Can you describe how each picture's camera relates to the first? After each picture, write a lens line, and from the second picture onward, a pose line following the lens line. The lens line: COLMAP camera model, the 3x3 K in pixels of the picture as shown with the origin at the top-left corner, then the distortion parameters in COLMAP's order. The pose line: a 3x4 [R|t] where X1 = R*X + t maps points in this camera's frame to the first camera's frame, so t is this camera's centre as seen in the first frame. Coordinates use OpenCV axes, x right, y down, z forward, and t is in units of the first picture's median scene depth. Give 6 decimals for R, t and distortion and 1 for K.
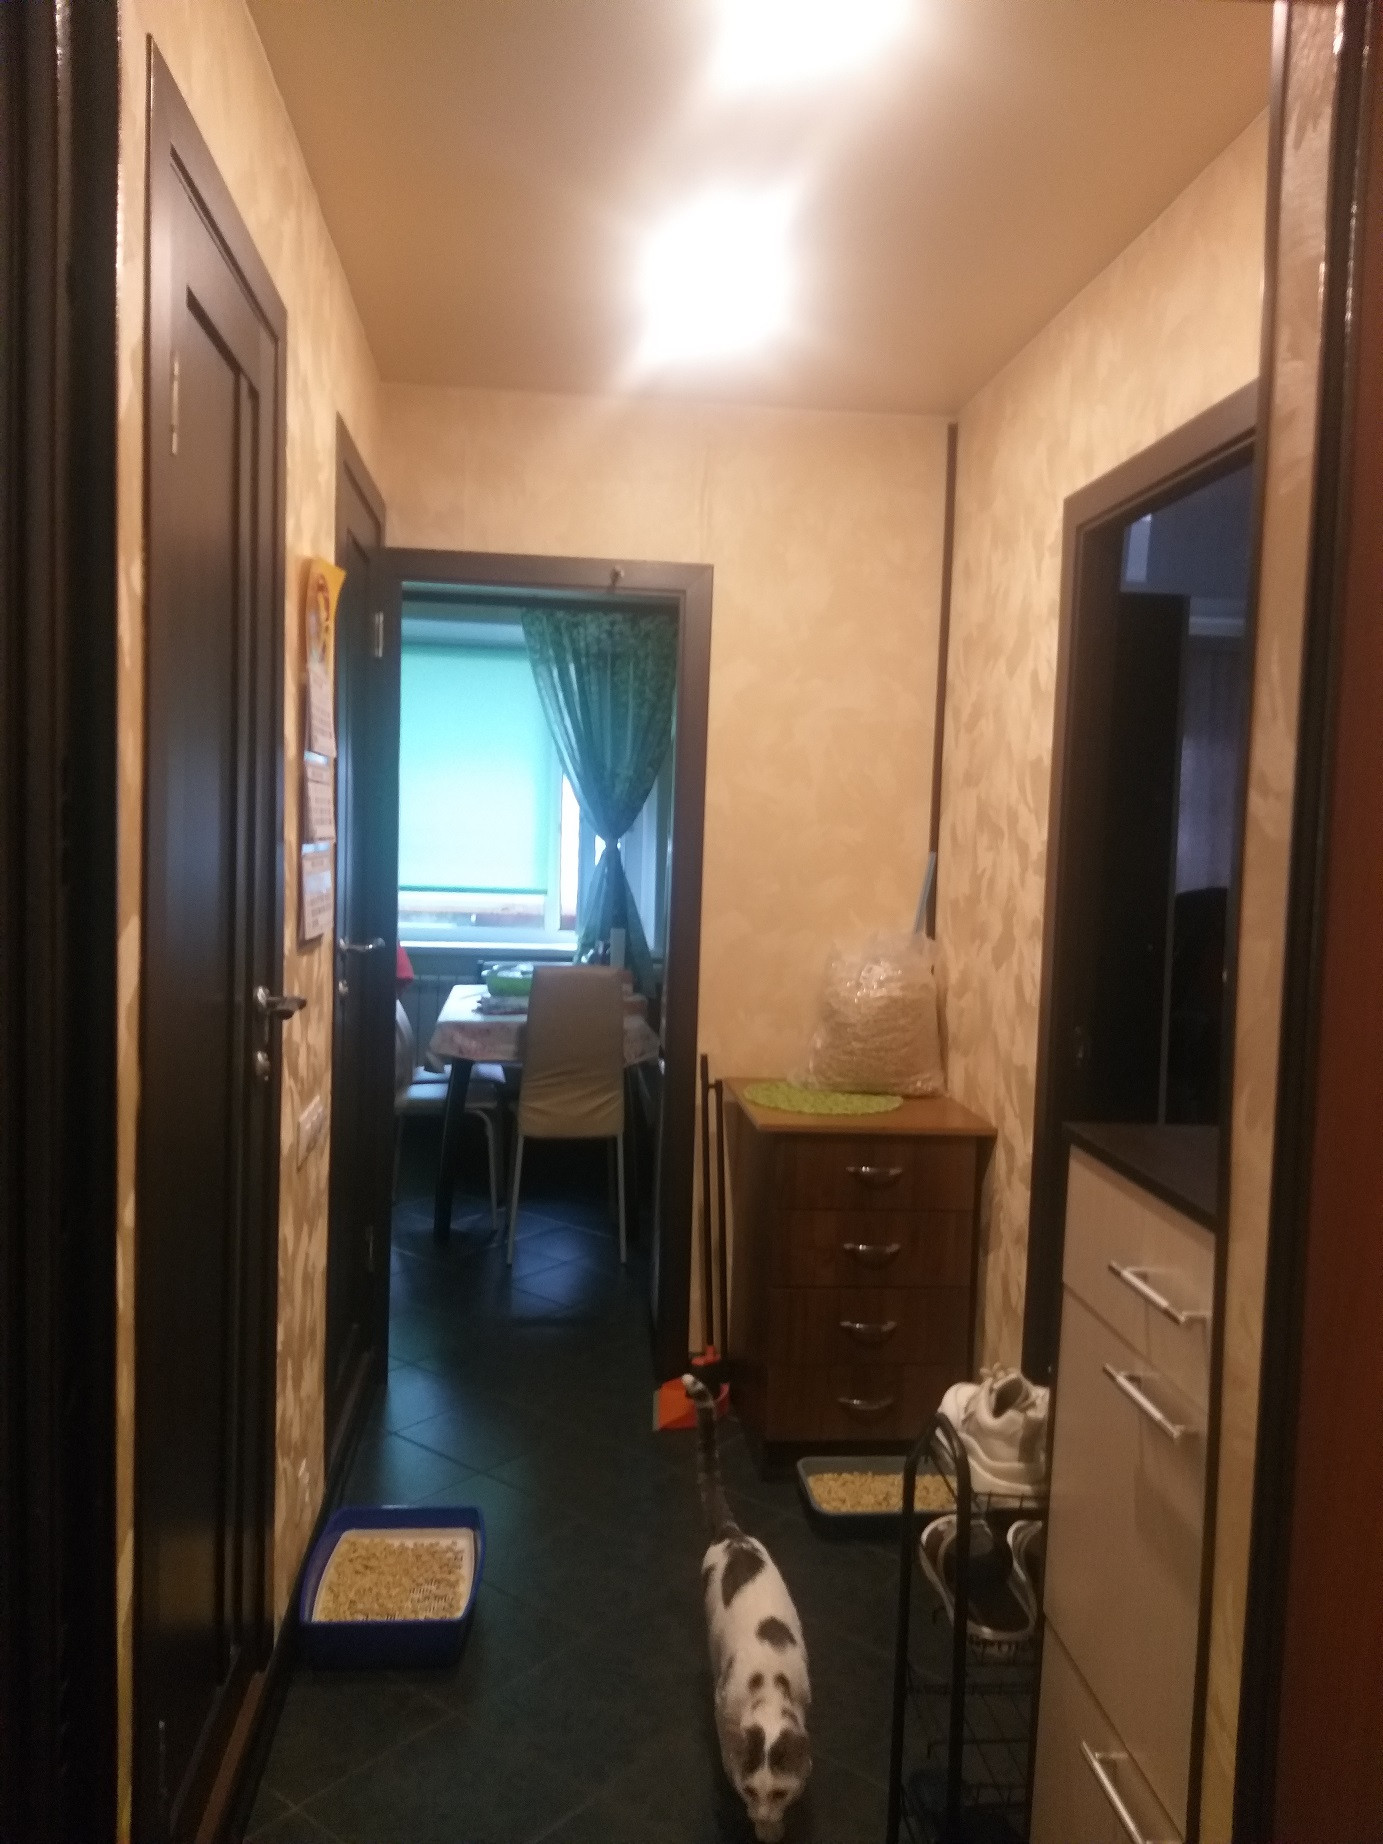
lens RADIAL K [[1420.8, 0, 691.5], [0, 1420.8, 922.0], [0, 0, 1]] dist [0.052666, -0.097565]
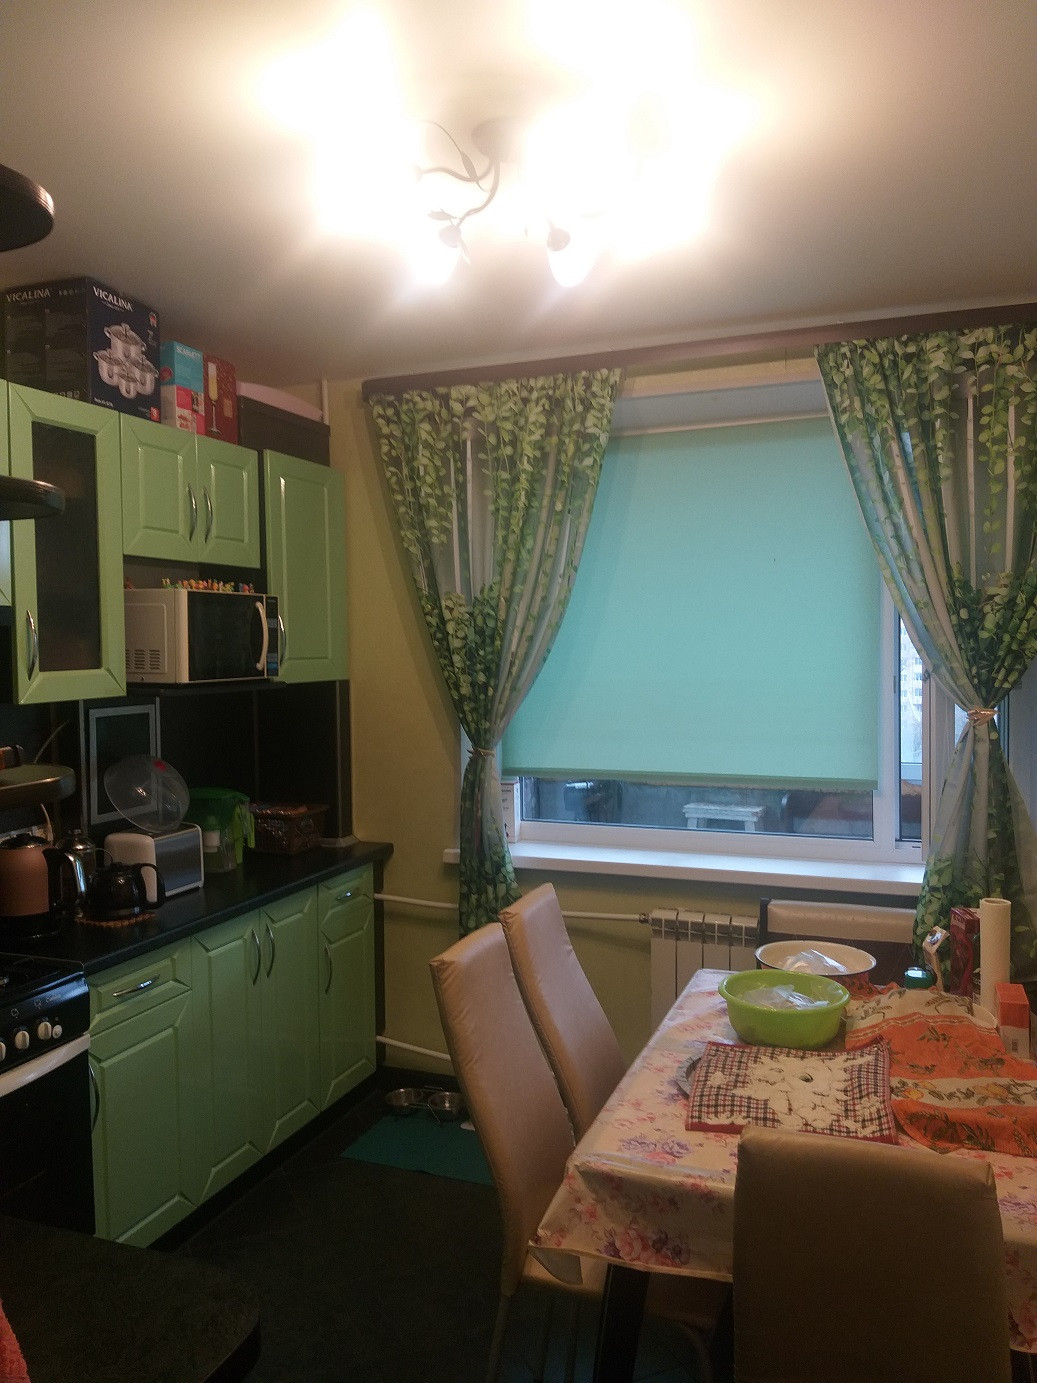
lens RADIAL K [[1047.5, 0, 518.5], [0, 1047.5, 691.5], [0, 0, 1]] dist [0.096917, -0.193553]
pose [[0.889345, -0.022490, -0.456684, -0.050081], [0.011483, 0.999573, -0.026864, -0.105943], [0.457093, 0.018647, 0.889223, 1.005319]]
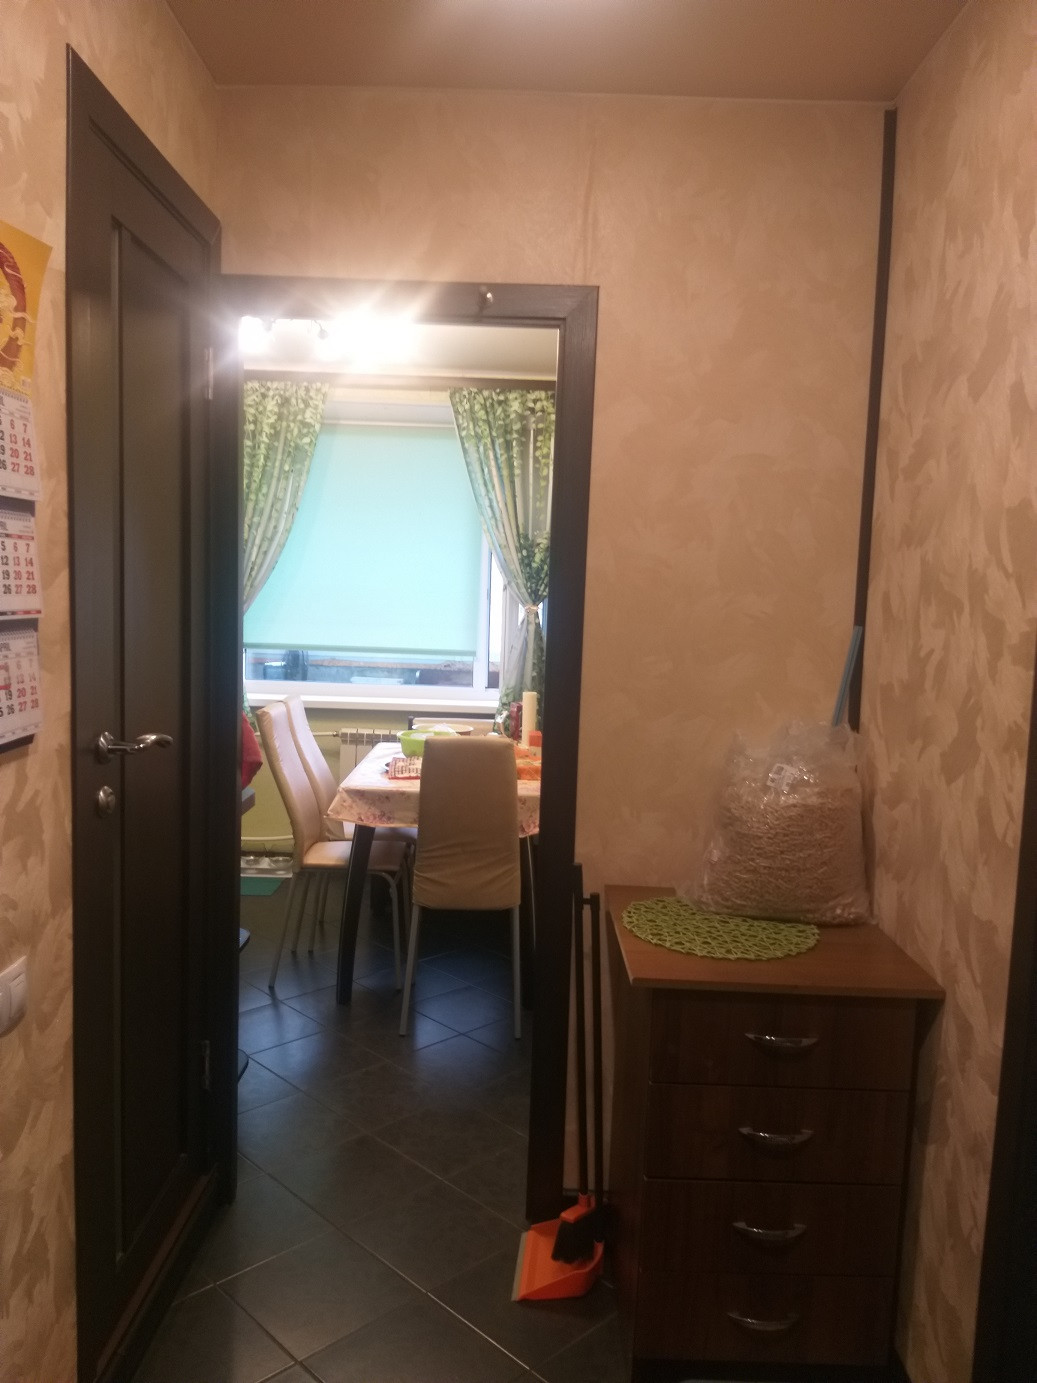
lens RADIAL K [[1091.7, 0, 518.5], [0, 1091.7, 691.5], [0, 0, 1]] dist [0.060999, -0.162170]
pose [[0.994243, 0.013611, -0.106285, 0.042208], [-0.011068, 0.999639, 0.024480, -0.025674], [0.106580, -0.023162, 0.994034, 0.355803]]
